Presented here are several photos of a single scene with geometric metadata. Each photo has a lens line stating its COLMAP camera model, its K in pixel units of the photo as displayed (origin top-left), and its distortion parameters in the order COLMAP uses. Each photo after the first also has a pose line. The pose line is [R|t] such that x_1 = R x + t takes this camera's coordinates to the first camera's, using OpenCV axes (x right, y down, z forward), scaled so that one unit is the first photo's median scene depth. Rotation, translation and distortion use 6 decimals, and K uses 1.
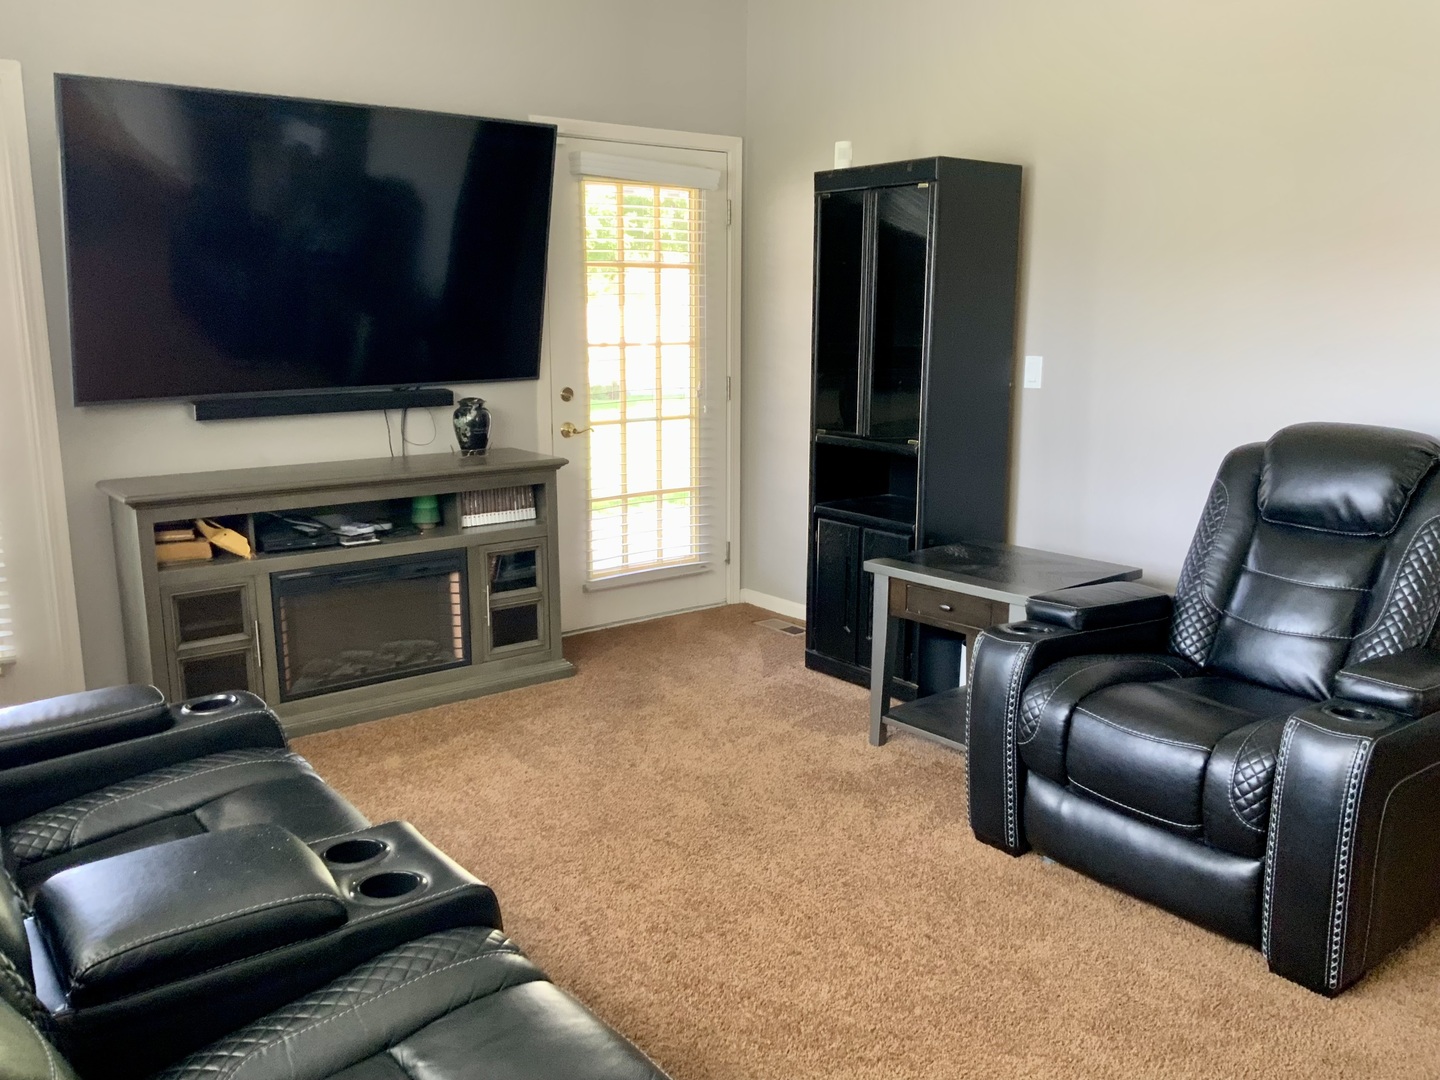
lens RADIAL K [[1188.1, 0, 716.5], [0, 1188.1, 538.1], [0, 0, 1]] dist [0.125807, -0.257645]
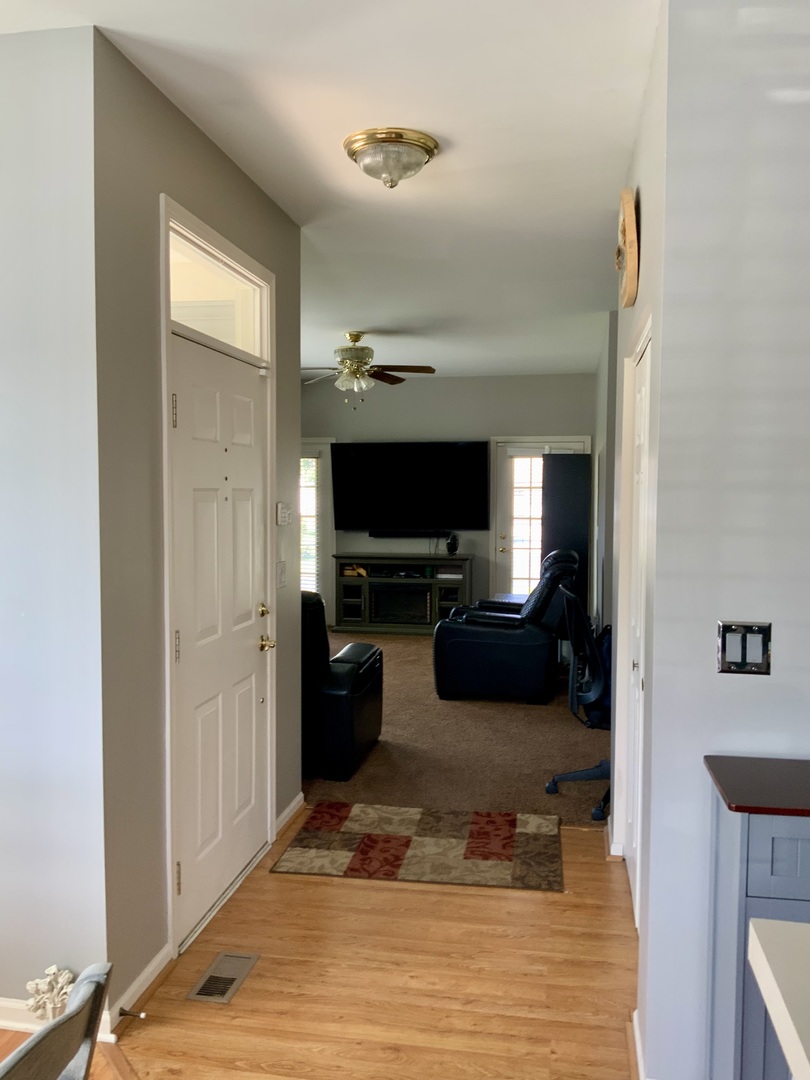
lens RADIAL K [[891.1, 0, 405.0], [0, 891.1, 540.0], [0, 0, 1]] dist [0.125807, -0.257645]
pose [[0.671129, 0.048695, -0.739740, 1.366618], [-0.148239, 0.986503, -0.069550, 0.064022], [0.726369, 0.156335, 0.669289, -0.539792]]
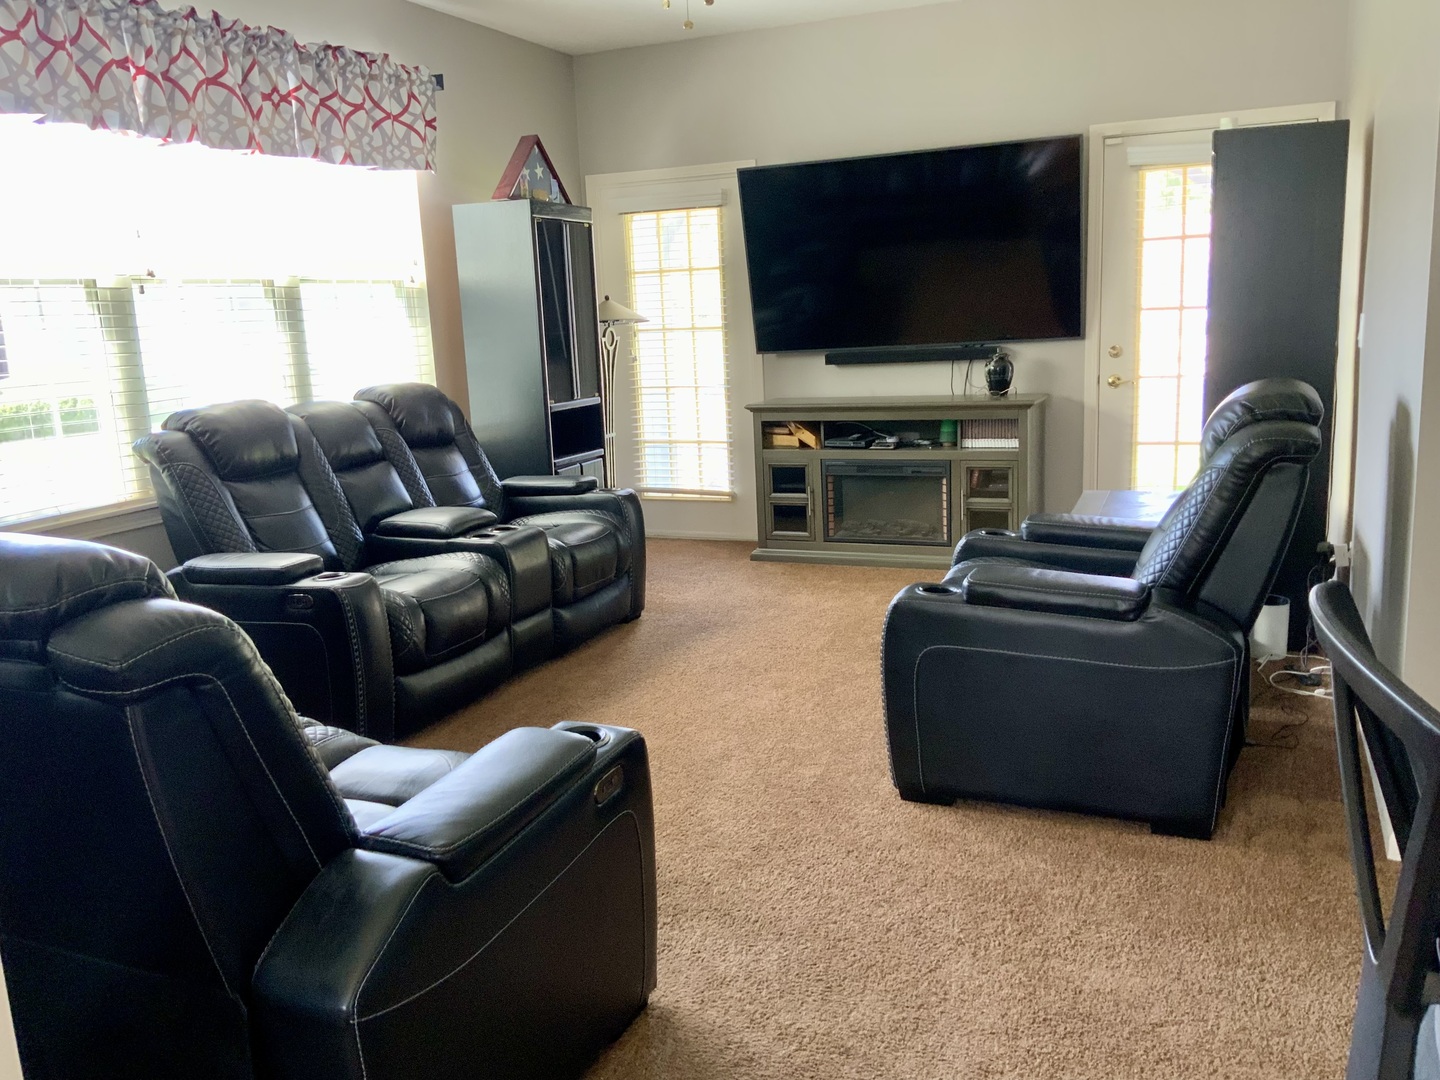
lens RADIAL K [[1188.1, 0, 716.5], [0, 1188.1, 538.1], [0, 0, 1]] dist [0.125807, -0.257645]
pose [[0.485759, 0.147453, -0.861566, 0.862611], [-0.125688, 0.987208, 0.098092, -0.004975], [0.865009, 0.060640, 0.498079, 0.077607]]
